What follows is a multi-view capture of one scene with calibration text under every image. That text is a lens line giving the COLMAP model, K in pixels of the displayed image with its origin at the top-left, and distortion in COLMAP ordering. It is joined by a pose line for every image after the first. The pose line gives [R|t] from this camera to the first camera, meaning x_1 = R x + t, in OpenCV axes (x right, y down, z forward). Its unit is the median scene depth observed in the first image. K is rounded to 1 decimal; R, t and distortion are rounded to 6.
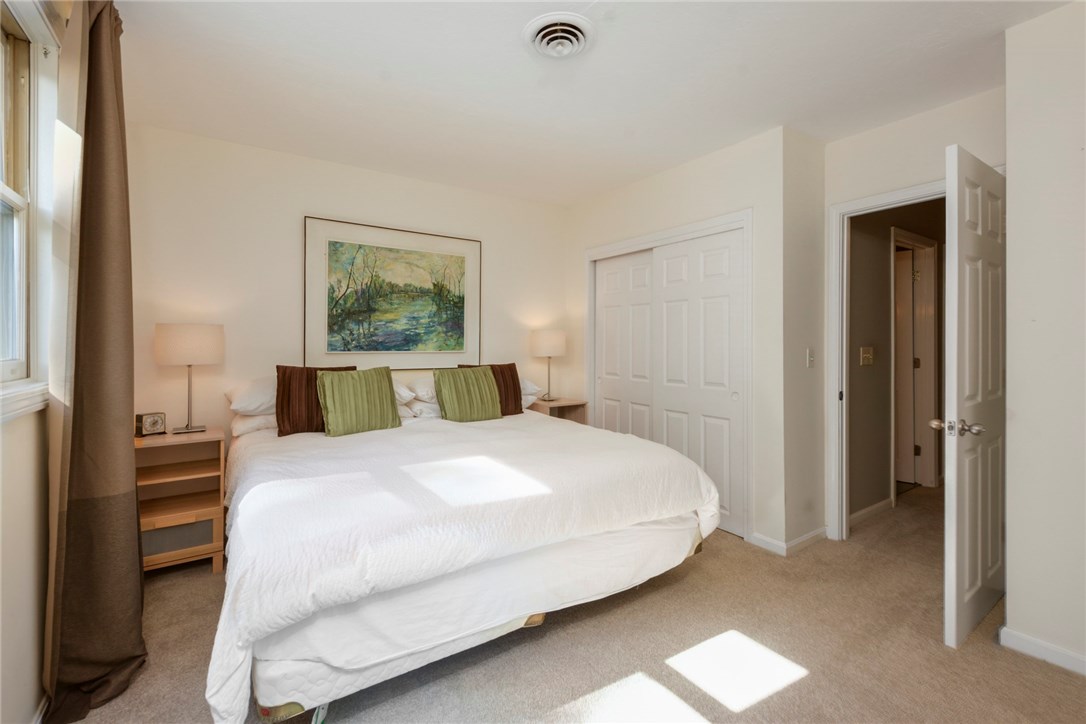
lens RADIAL K [[471.9, 0, 541.3], [0, 471.9, 360.2], [0, 0, 1]] dist [-0.001381, -0.002891]
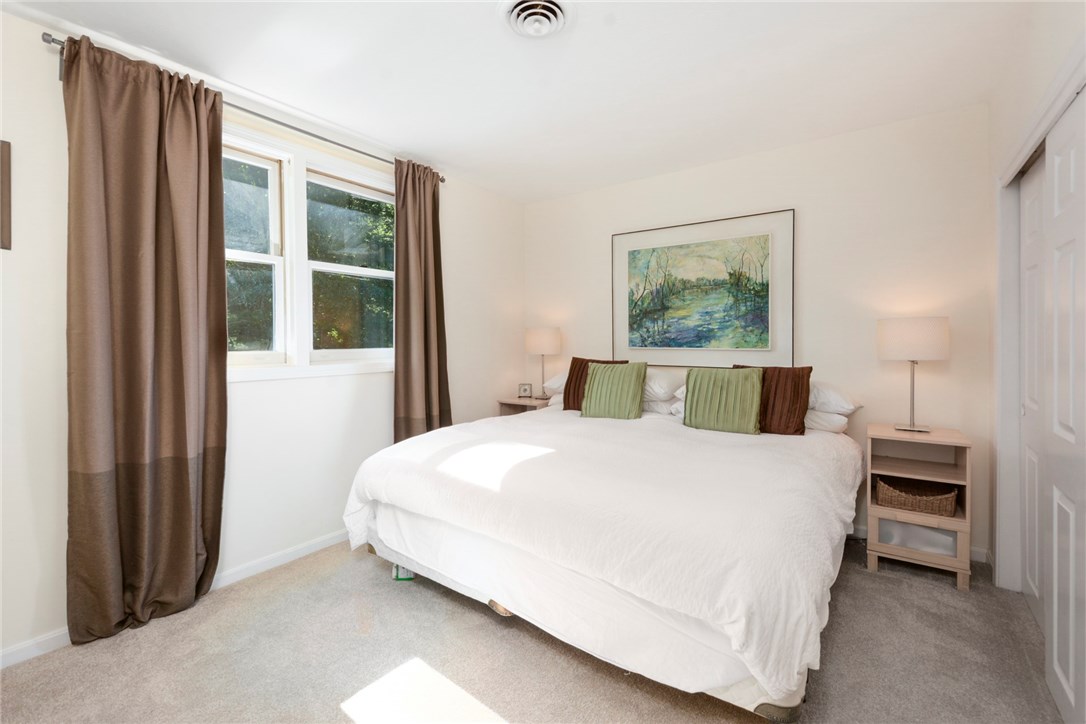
lens RADIAL K [[471.9, 0, 540.7], [0, 471.9, 354.1], [0, 0, 1]] dist [-0.001381, -0.002891]
pose [[0.334370, 0.020191, -0.942226, 0.520823], [-0.037278, 0.999271, 0.008185, -0.002780], [0.941704, 0.032388, 0.334879, 0.384722]]
